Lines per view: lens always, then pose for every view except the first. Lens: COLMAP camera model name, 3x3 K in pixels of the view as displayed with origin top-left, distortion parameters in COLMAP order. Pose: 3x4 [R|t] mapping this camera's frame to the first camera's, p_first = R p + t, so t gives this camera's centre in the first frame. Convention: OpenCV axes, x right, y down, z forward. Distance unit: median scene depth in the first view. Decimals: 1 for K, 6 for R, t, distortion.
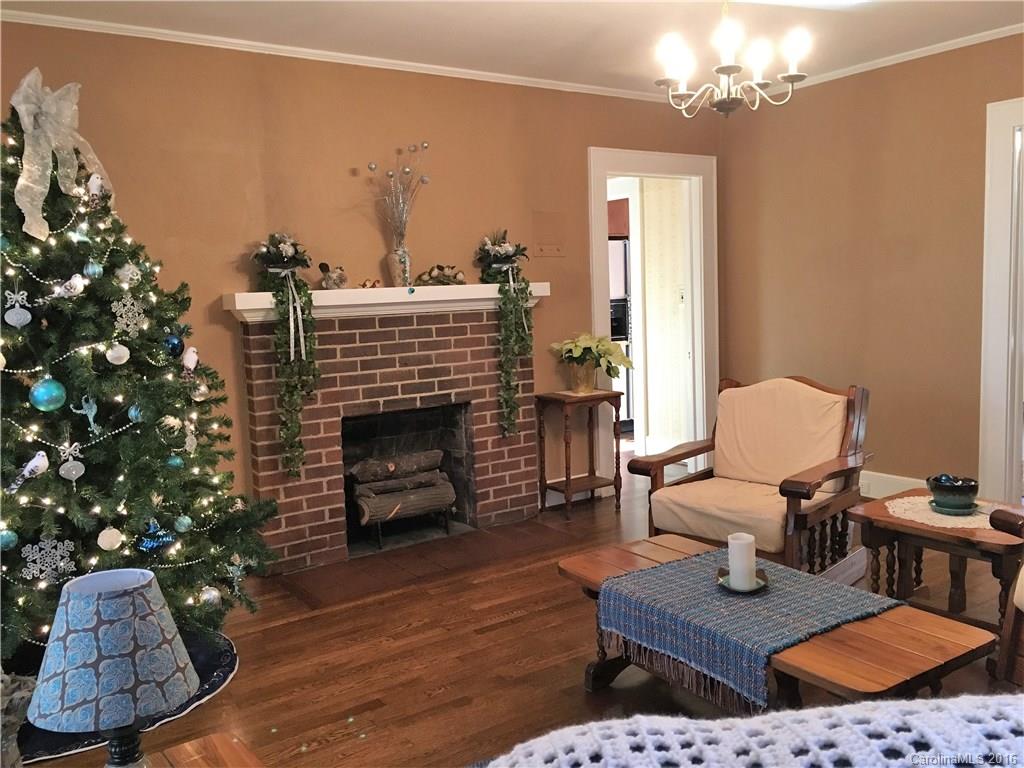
lens RADIAL K [[871.3, 0, 514.1], [0, 871.3, 386.4], [0, 0, 1]] dist [0.079669, -0.106008]
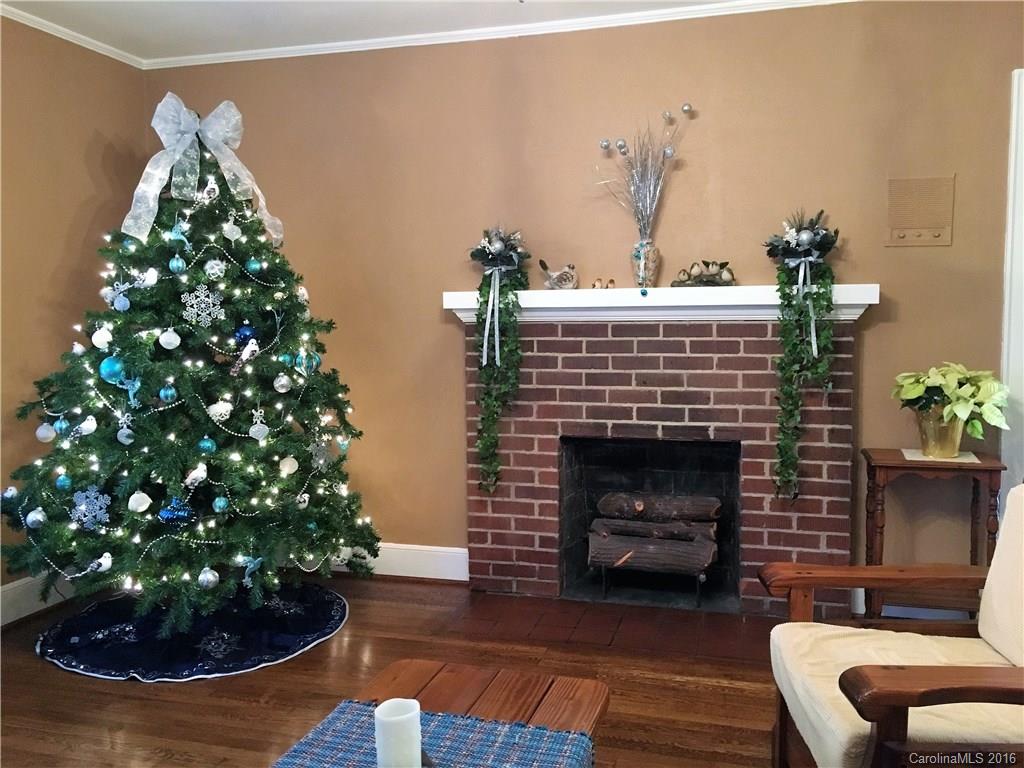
lens RADIAL K [[871.3, 0, 518.9], [0, 871.3, 387.7], [0, 0, 1]] dist [0.079669, -0.106008]
pose [[0.635706, 0.096854, -0.765831, 0.425885], [-0.104493, 0.993763, 0.038942, -0.040819], [0.764826, 0.055268, 0.641862, 0.389089]]
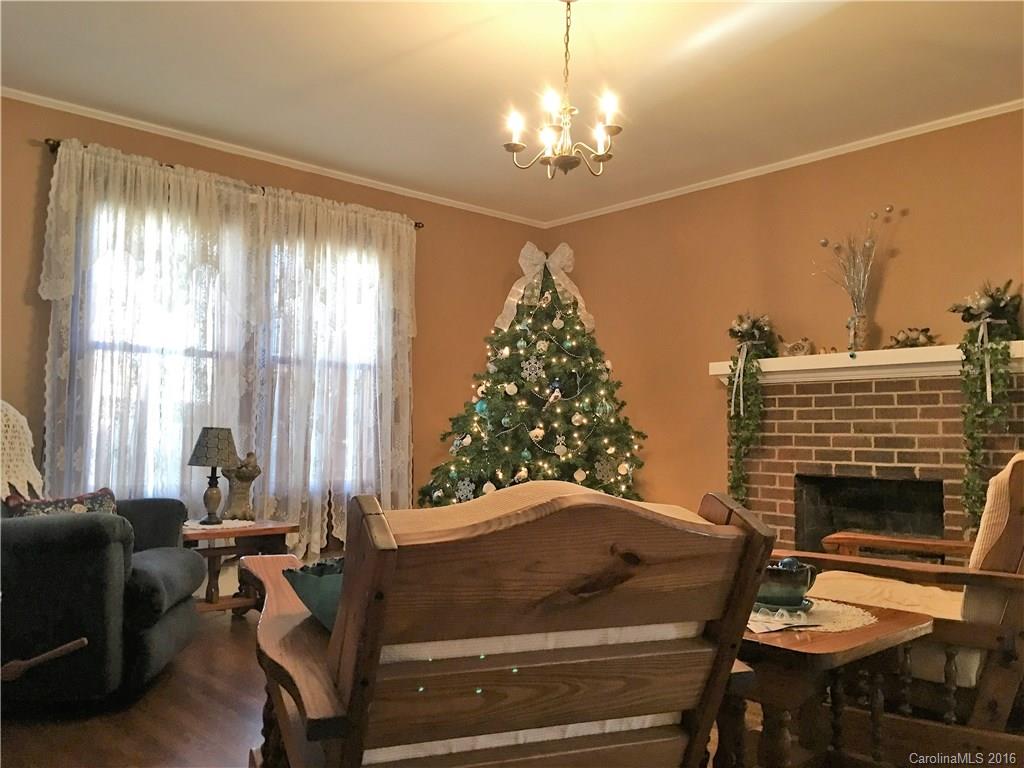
lens RADIAL K [[871.3, 0, 511.8], [0, 871.3, 388.9], [0, 0, 1]] dist [0.079669, -0.106008]
pose [[0.118545, -0.020259, -0.992742, 0.817111], [-0.134251, 0.990284, -0.036240, 0.016768], [0.983831, 0.137573, 0.114673, 0.493511]]
